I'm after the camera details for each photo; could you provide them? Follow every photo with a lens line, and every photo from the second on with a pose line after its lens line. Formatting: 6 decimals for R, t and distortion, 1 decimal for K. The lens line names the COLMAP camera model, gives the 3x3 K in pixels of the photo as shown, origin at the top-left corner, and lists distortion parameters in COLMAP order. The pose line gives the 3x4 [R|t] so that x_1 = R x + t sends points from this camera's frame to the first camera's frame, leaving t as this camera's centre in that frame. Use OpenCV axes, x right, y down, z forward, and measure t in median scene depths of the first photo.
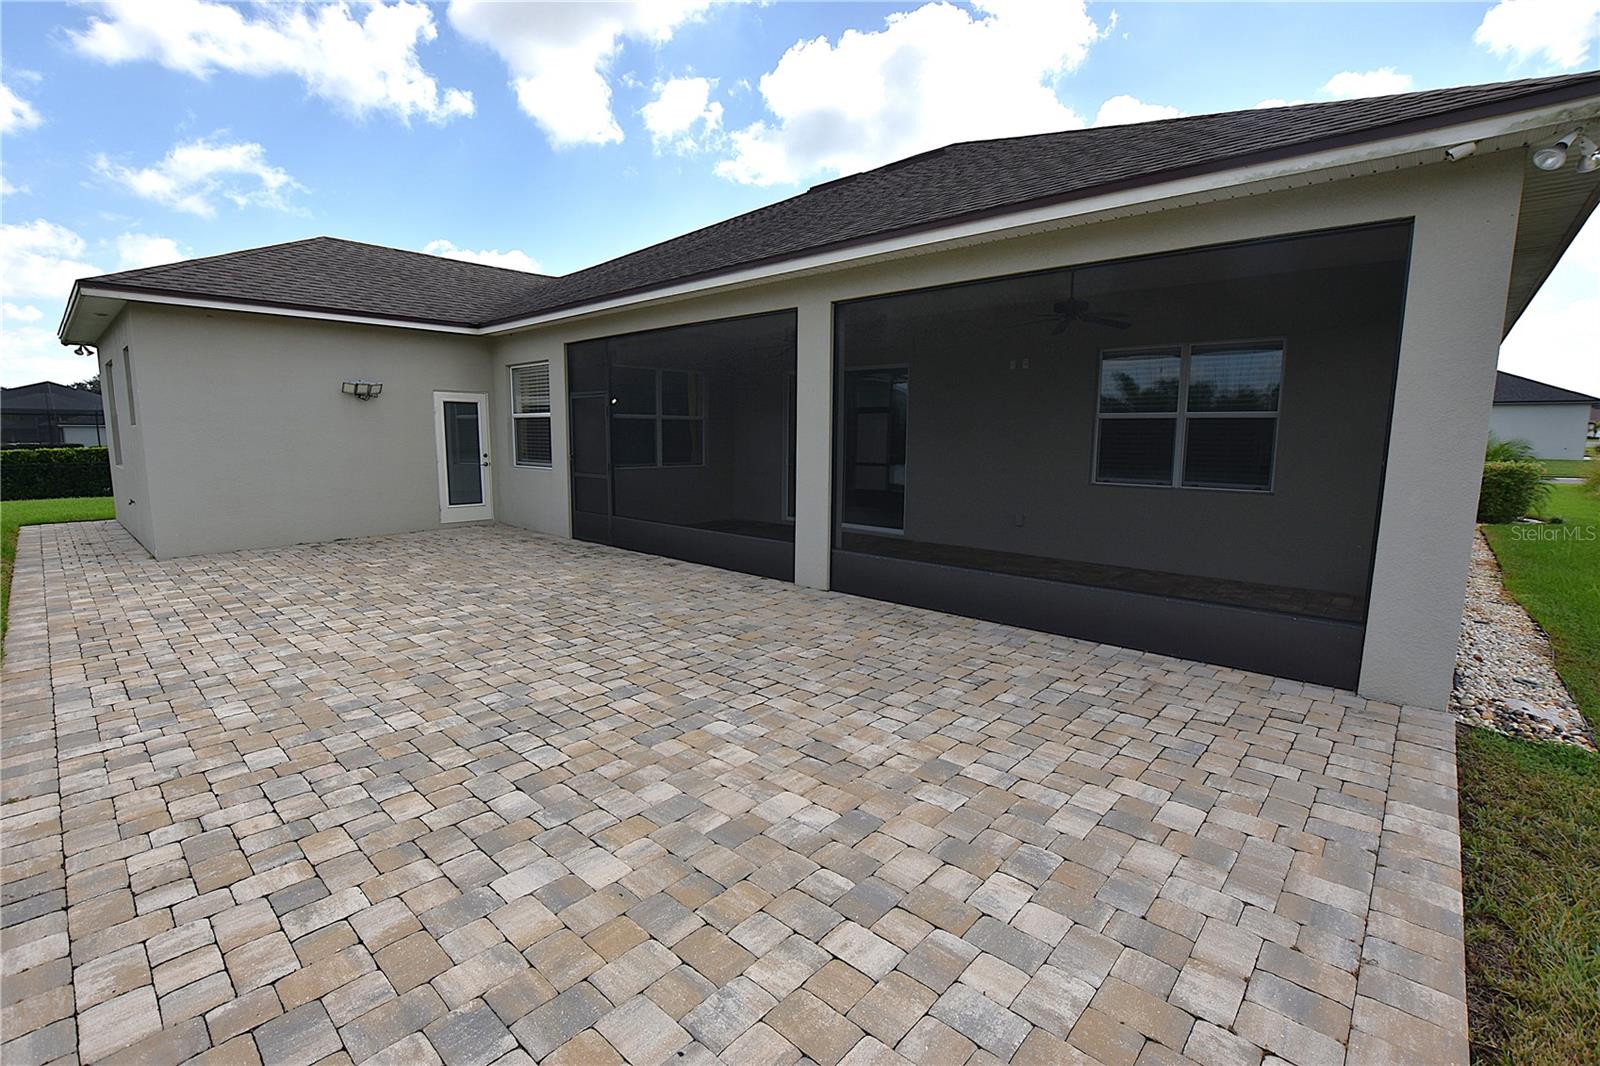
lens RADIAL K [[714.6, 0, 795.2], [0, 714.6, 535.0], [0, 0, 1]] dist [-0.033263, 0.004924]
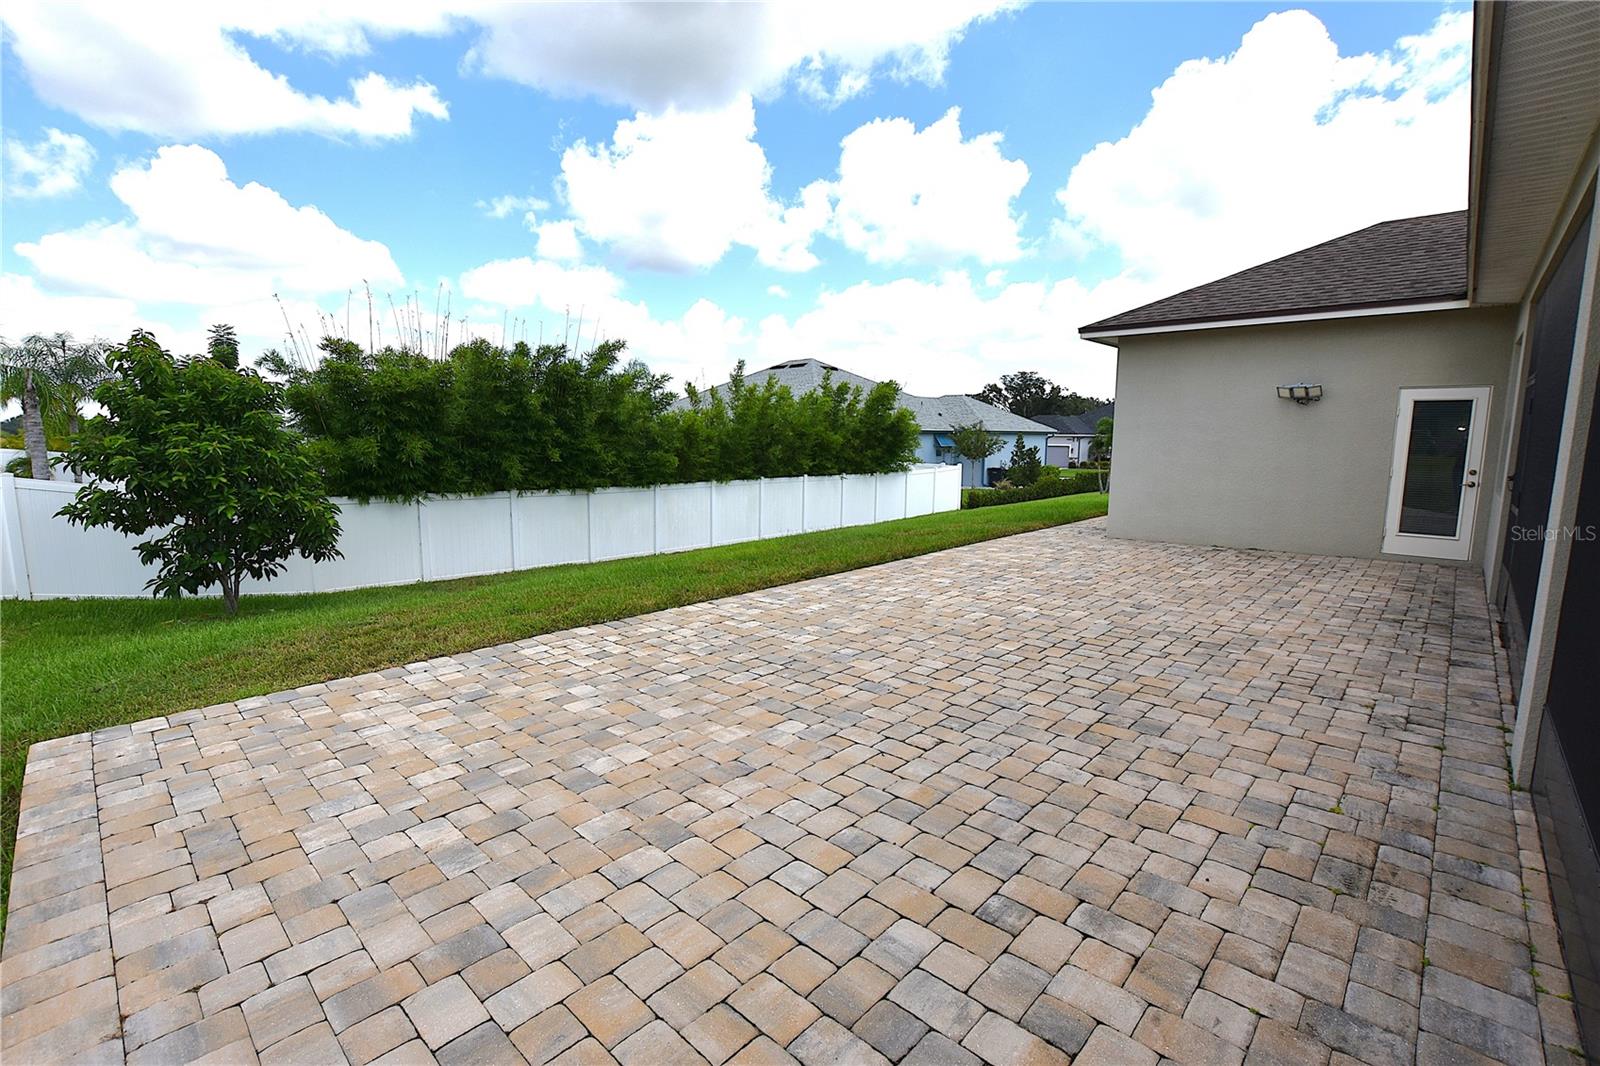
lens RADIAL K [[714.6, 0, 795.2], [0, 714.6, 535.0], [0, 0, 1]] dist [-0.033263, 0.004924]
pose [[-0.019967, 0.130857, -0.991200, 0.434173], [-0.141403, 0.981063, 0.132367, -0.067644], [0.989751, 0.142802, -0.001086, 0.481575]]
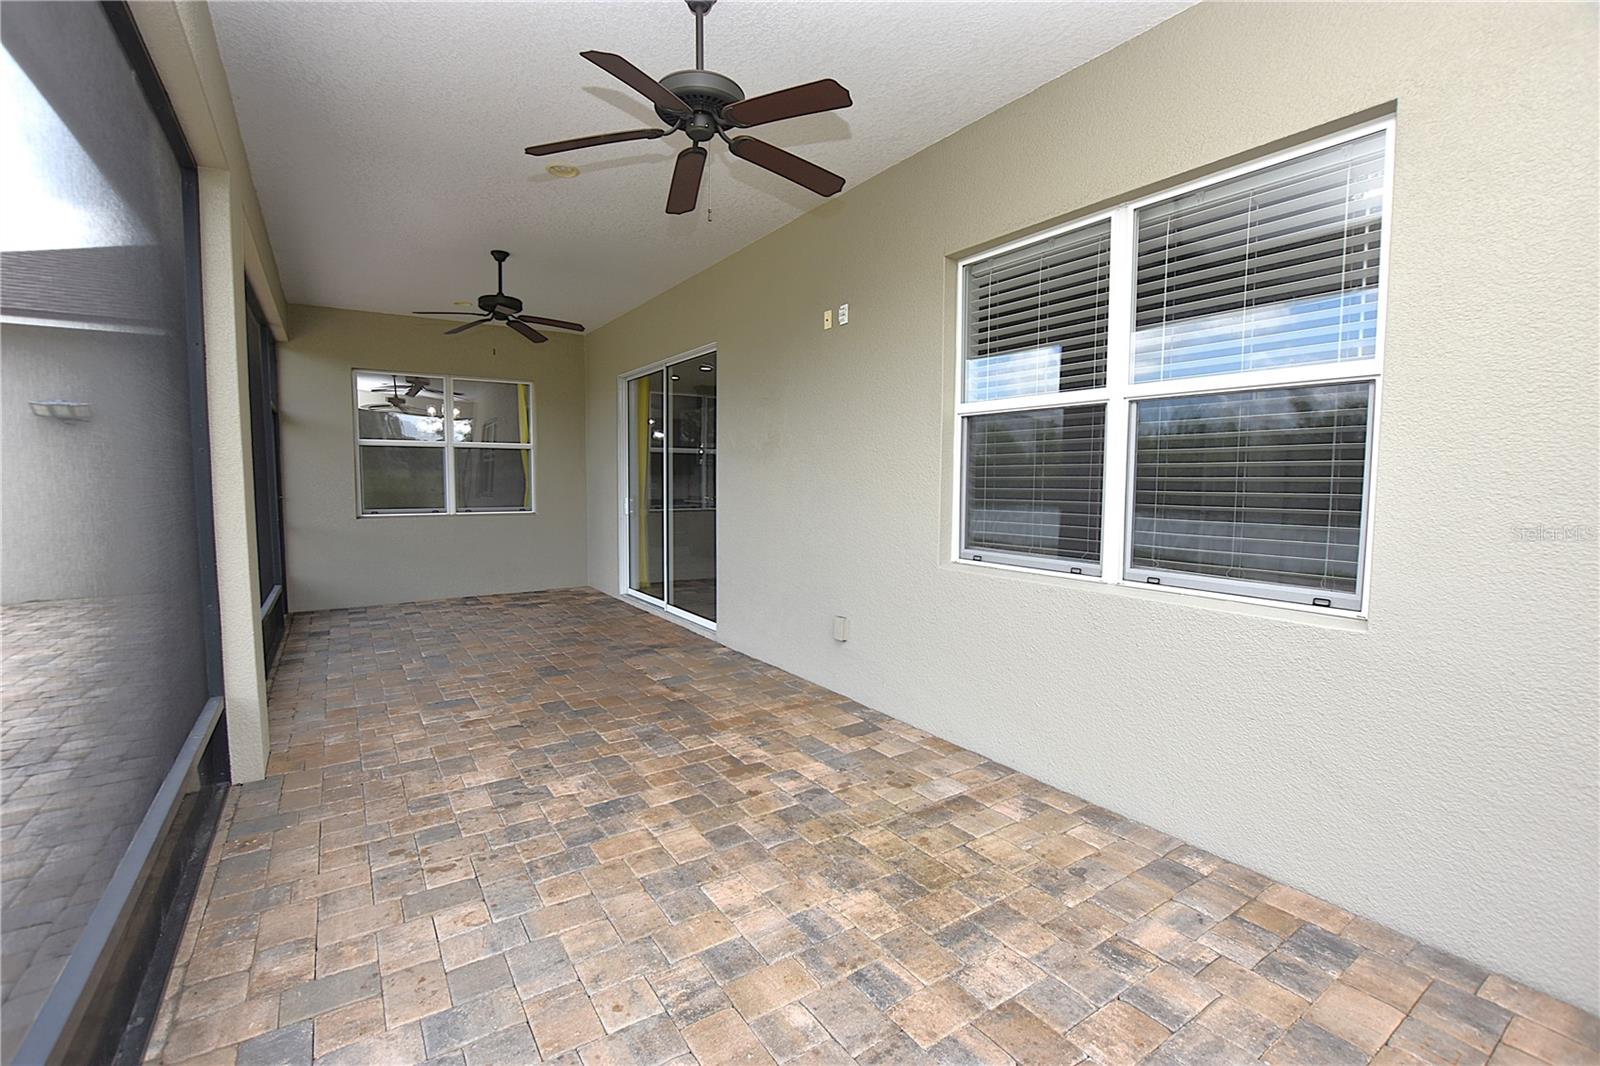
lens RADIAL K [[714.6, 0, 795.2], [0, 714.6, 535.0], [0, 0, 1]] dist [-0.033263, 0.004924]
pose [[0.968233, 0.016836, -0.249482, 0.482059], [-0.031906, 0.997894, -0.056485, -0.066654], [0.248005, 0.062650, 0.966731, 0.599144]]
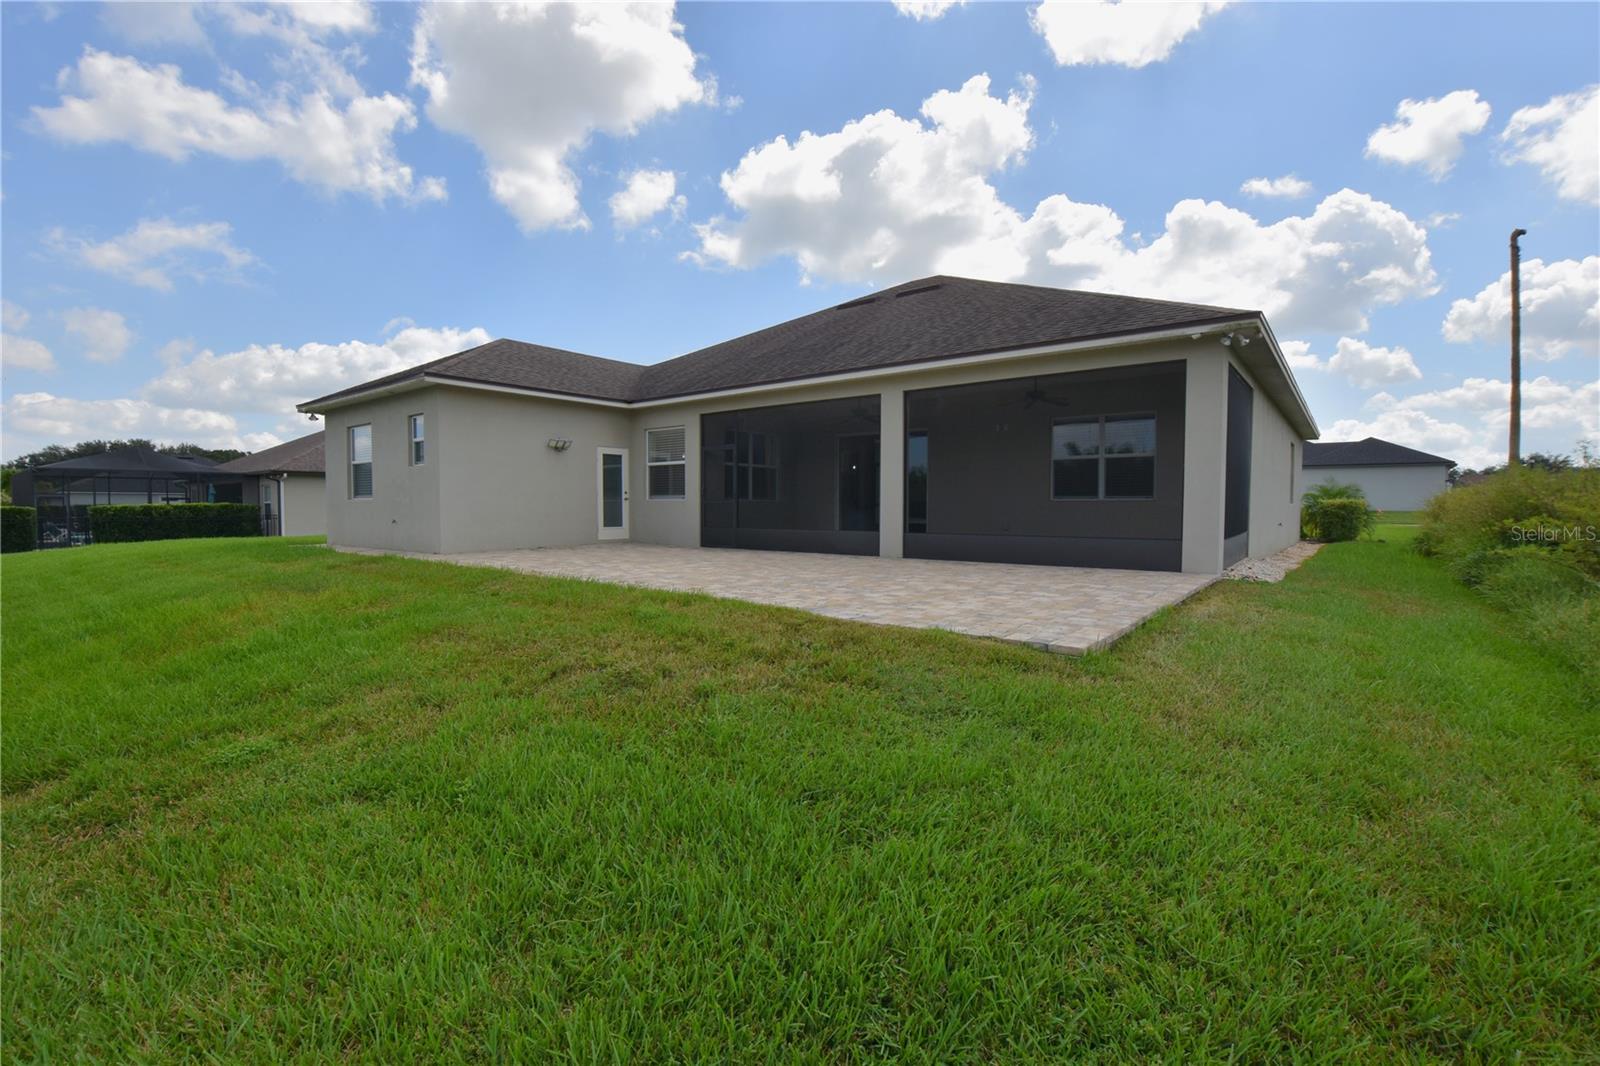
lens RADIAL K [[714.3, 0, 790.7], [0, 714.3, 555.6], [0, 0, 1]] dist [-0.014914, 0.000317]
pose [[0.998189, -0.008525, 0.059550, -0.292143], [0.012952, 0.997148, -0.074350, 0.179609], [-0.058746, 0.074987, 0.995453, -0.618483]]
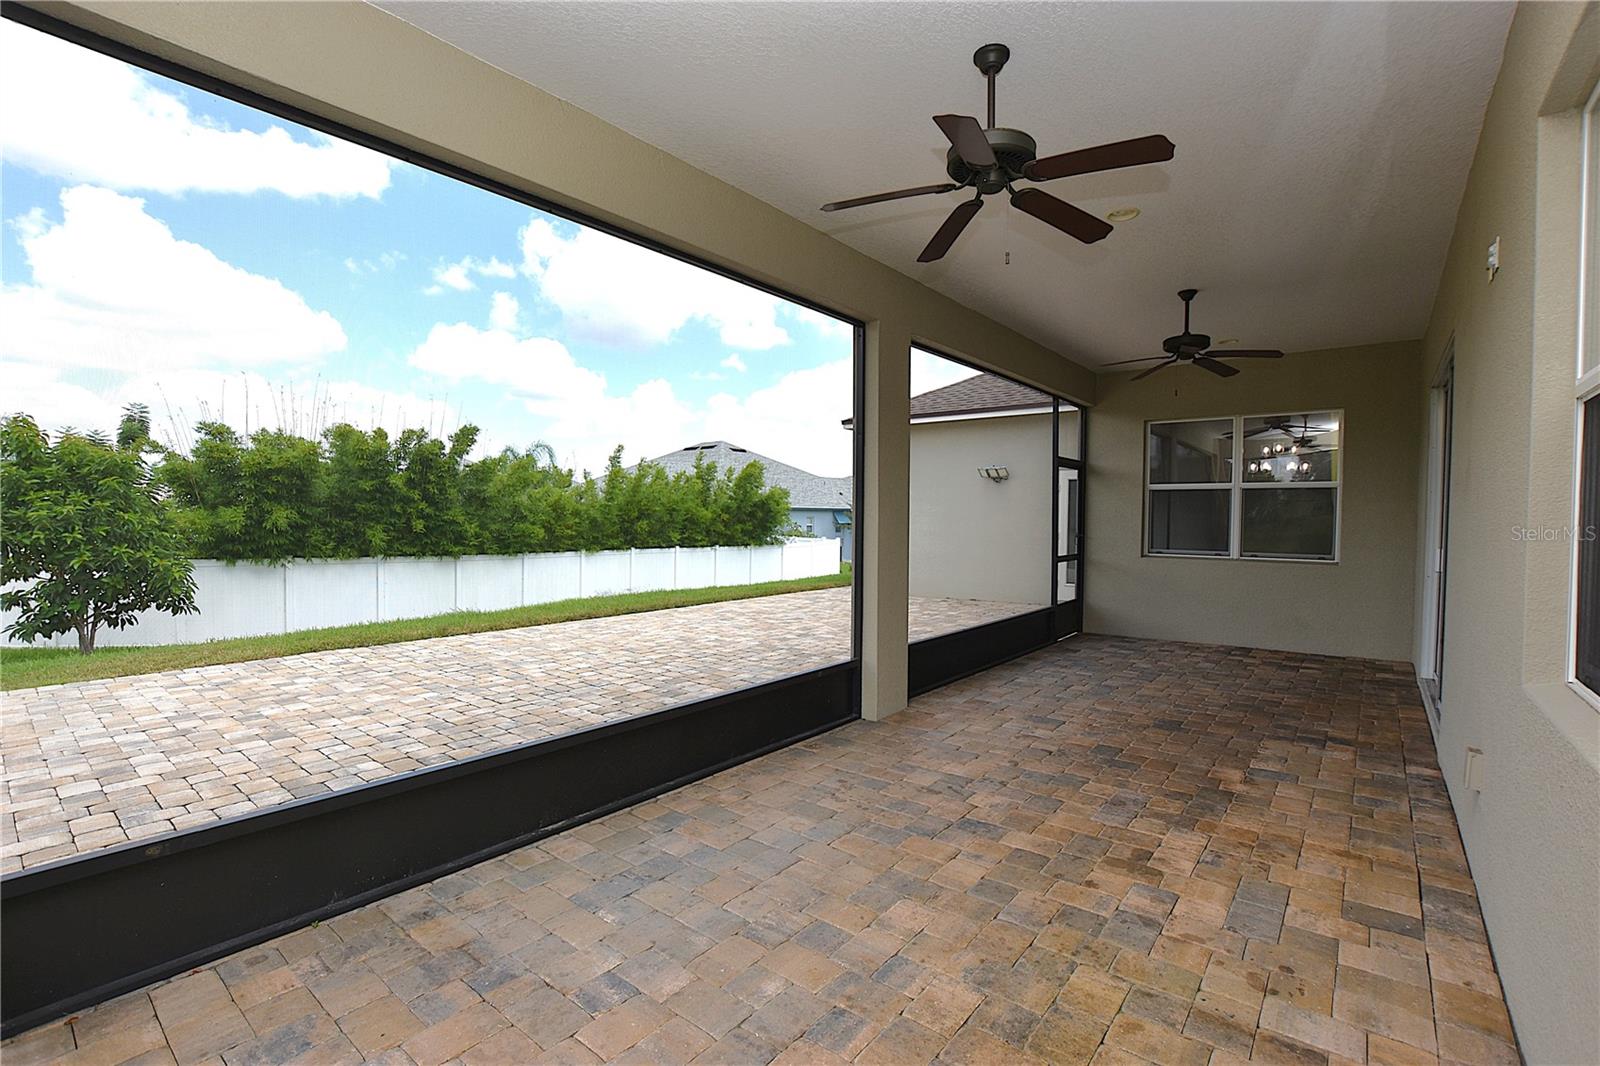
lens RADIAL K [[714.6, 0, 795.2], [0, 714.6, 535.0], [0, 0, 1]] dist [-0.033263, 0.004924]
pose [[0.050689, 0.020239, -0.998509, 0.700046], [-0.145389, 0.989293, 0.012672, -0.095440], [0.988075, 0.144530, 0.053089, 0.812985]]
